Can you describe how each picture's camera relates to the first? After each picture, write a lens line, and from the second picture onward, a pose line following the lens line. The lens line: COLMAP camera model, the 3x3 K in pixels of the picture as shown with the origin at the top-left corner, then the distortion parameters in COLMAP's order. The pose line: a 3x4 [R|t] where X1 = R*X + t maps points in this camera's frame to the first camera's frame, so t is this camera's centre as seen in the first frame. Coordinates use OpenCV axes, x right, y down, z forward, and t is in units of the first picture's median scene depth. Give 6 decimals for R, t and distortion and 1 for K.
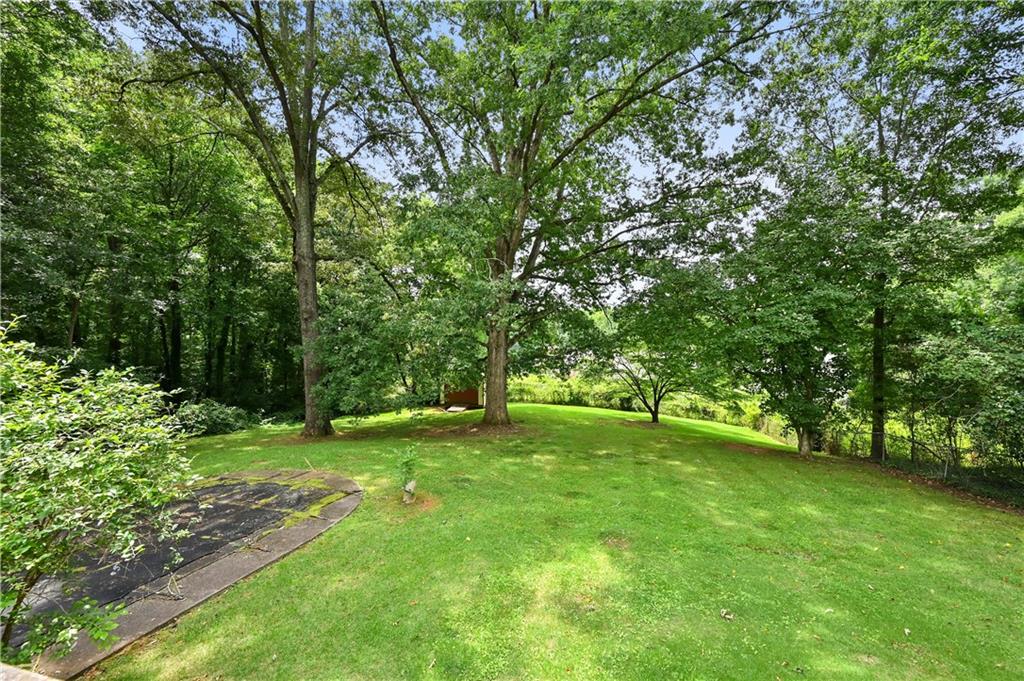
lens RADIAL K [[407.8, 0, 514.7], [0, 407.8, 360.2], [0, 0, 1]] dist [-0.003636, 0.001136]
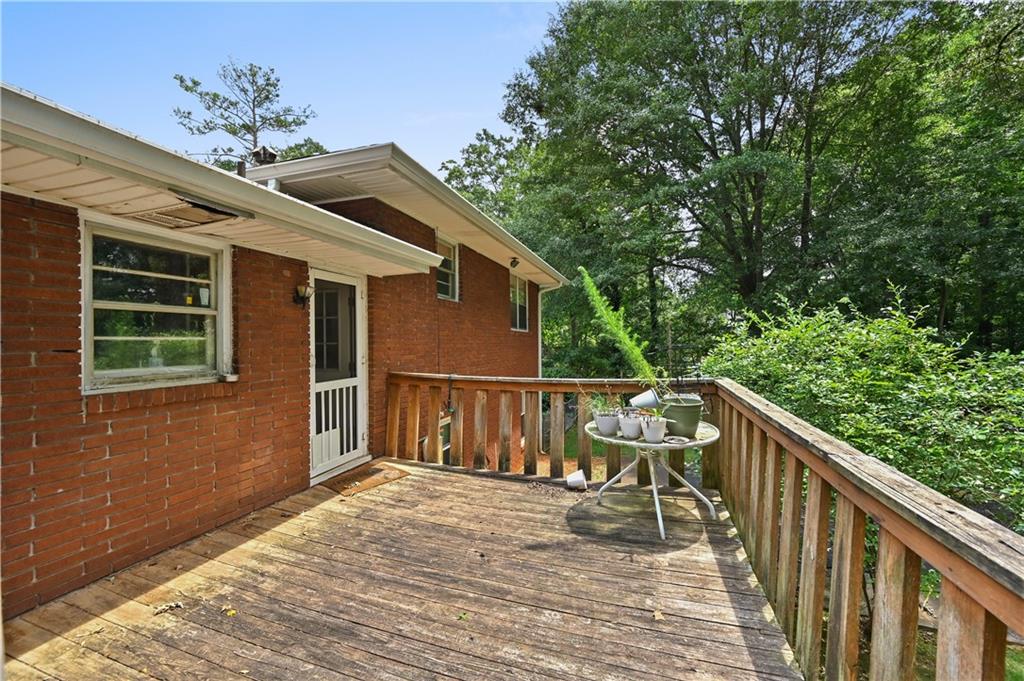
lens RADIAL K [[407.8, 0, 513.4], [0, 407.8, 339.6], [0, 0, 1]] dist [-0.003636, 0.001136]
pose [[-0.058602, 0.004826, -0.998270, 0.087718], [-0.013436, 0.999894, 0.005622, 0.002028], [0.998191, 0.013742, -0.058531, -0.170579]]
